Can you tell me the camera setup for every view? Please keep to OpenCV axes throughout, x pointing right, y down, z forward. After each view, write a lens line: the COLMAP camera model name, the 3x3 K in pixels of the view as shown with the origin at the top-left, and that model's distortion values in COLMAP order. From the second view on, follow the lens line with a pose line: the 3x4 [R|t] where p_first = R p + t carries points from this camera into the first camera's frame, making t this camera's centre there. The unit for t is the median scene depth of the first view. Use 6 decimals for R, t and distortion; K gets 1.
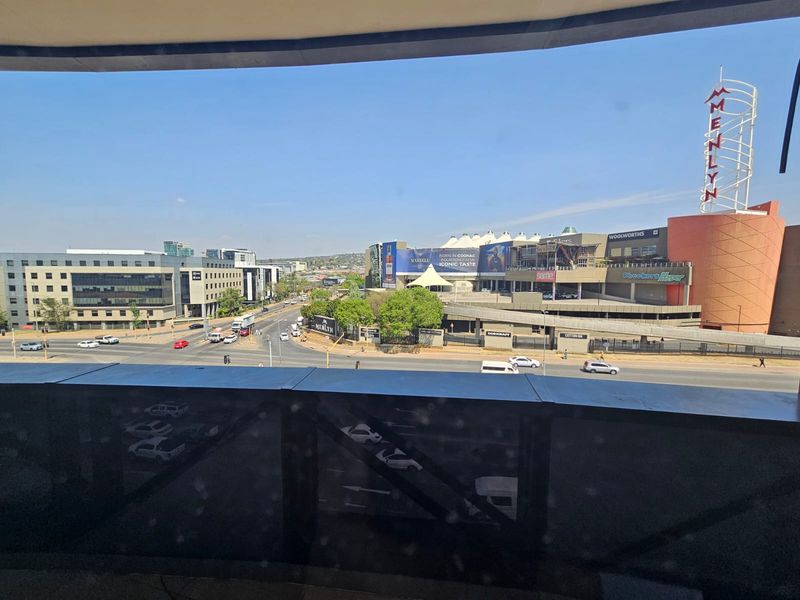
lens RADIAL K [[327.3, 0, 395.1], [0, 327.3, 296.5], [0, 0, 1]] dist [-0.001595, -0.000180]
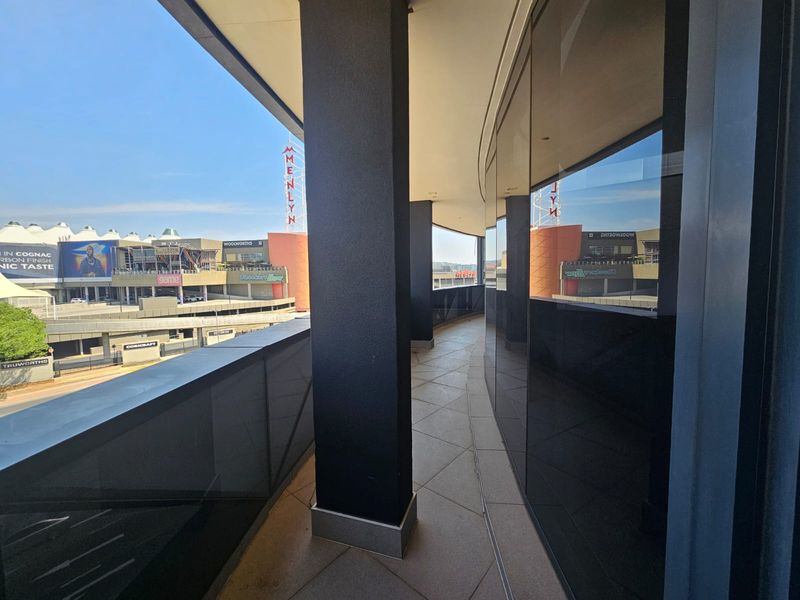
lens RADIAL K [[327.3, 0, 395.1], [0, 327.3, 296.5], [0, 0, 1]] dist [-0.001595, -0.000180]
pose [[0.435011, -0.071729, 0.897564, -0.129951], [0.081690, 0.995855, 0.039993, 0.002142], [-0.896712, 0.055925, 0.439067, -0.013308]]
